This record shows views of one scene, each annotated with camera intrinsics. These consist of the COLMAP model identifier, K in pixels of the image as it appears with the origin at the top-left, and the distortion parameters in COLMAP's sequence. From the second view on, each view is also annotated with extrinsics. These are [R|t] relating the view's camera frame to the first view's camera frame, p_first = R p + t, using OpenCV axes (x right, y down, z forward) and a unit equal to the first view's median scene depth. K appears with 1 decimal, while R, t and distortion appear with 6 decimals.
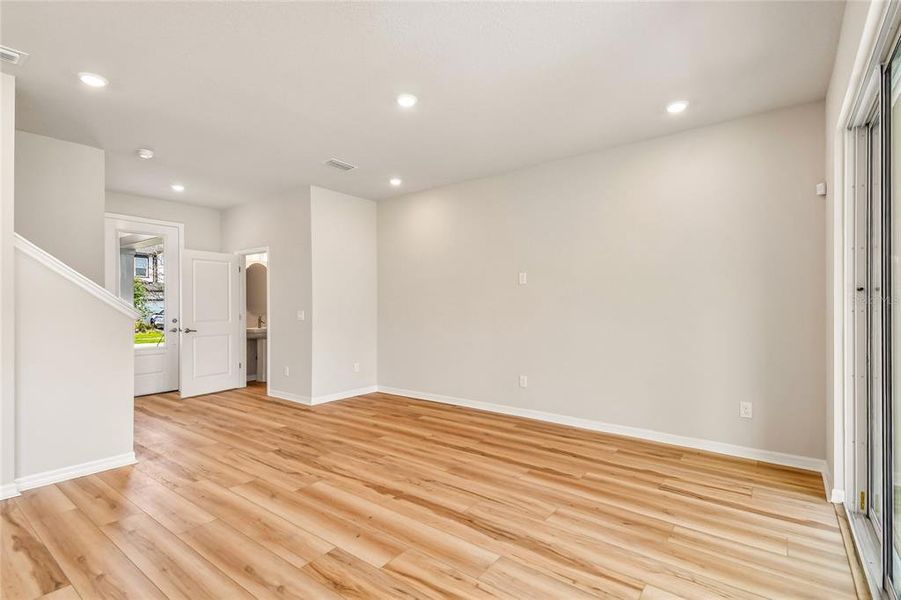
lens RADIAL K [[421.0, 0, 449.2], [0, 421.0, 306.1], [0, 0, 1]] dist [0.057713, -0.000012]
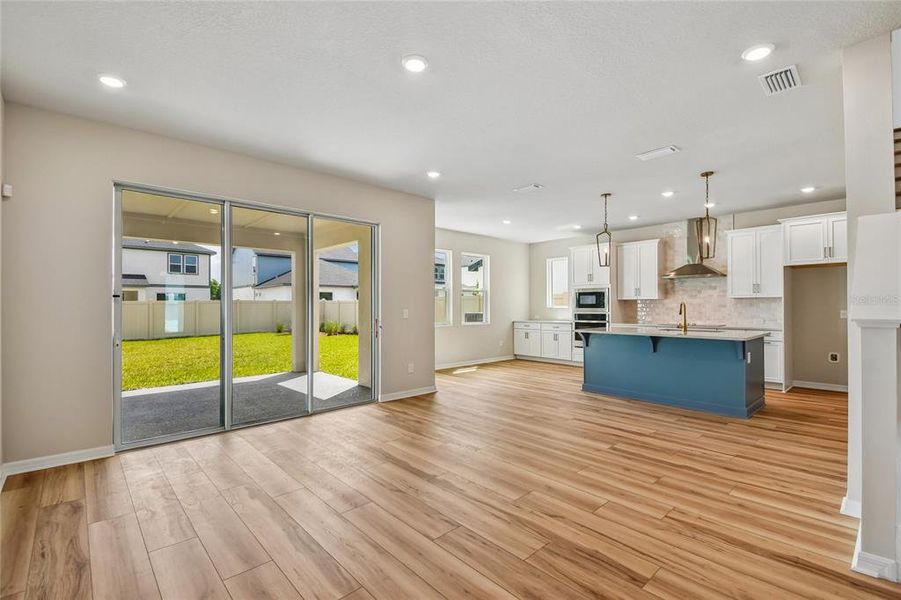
lens RADIAL K [[400.9, 0, 449.1], [0, 400.9, 295.0], [0, 0, 1]] dist [0.034331, -0.022464]
pose [[-0.984775, 0.012495, 0.173382, -0.286016], [0.006983, 0.999452, -0.032364, 0.005319], [-0.173691, -0.030660, -0.984323, 1.666686]]
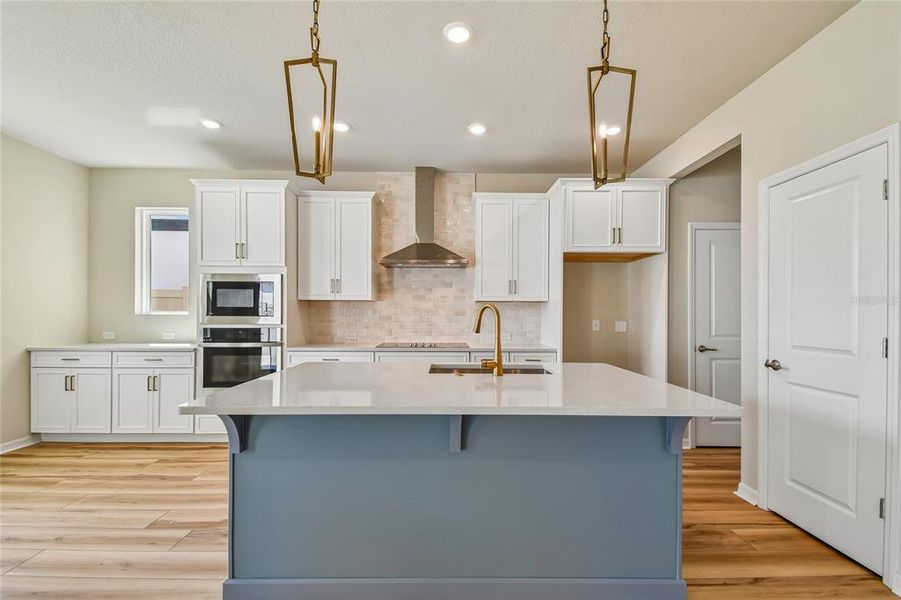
lens RADIAL K [[405.2, 0, 450.3], [0, 405.2, 311.7], [0, 0, 1]] dist [0.036390, -0.025728]
pose [[-0.786547, 0.000137, -0.617531, -0.452279], [0.000668, 1.000000, -0.000629, -0.000186], [0.617530, -0.000908, -0.786547, 0.426119]]
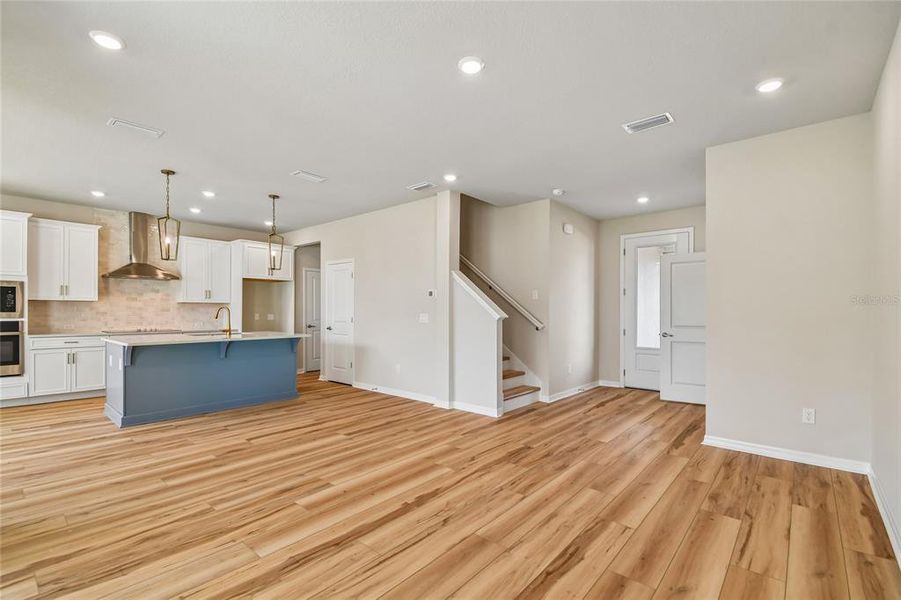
lens RADIAL K [[405.2, 0, 450.3], [0, 405.2, 311.7], [0, 0, 1]] dist [0.036390, -0.025728]
pose [[-0.057893, 0.005406, -0.998308, 0.658674], [-0.001832, 0.999983, 0.005521, -0.001420], [0.998321, 0.002149, -0.057882, 0.937577]]
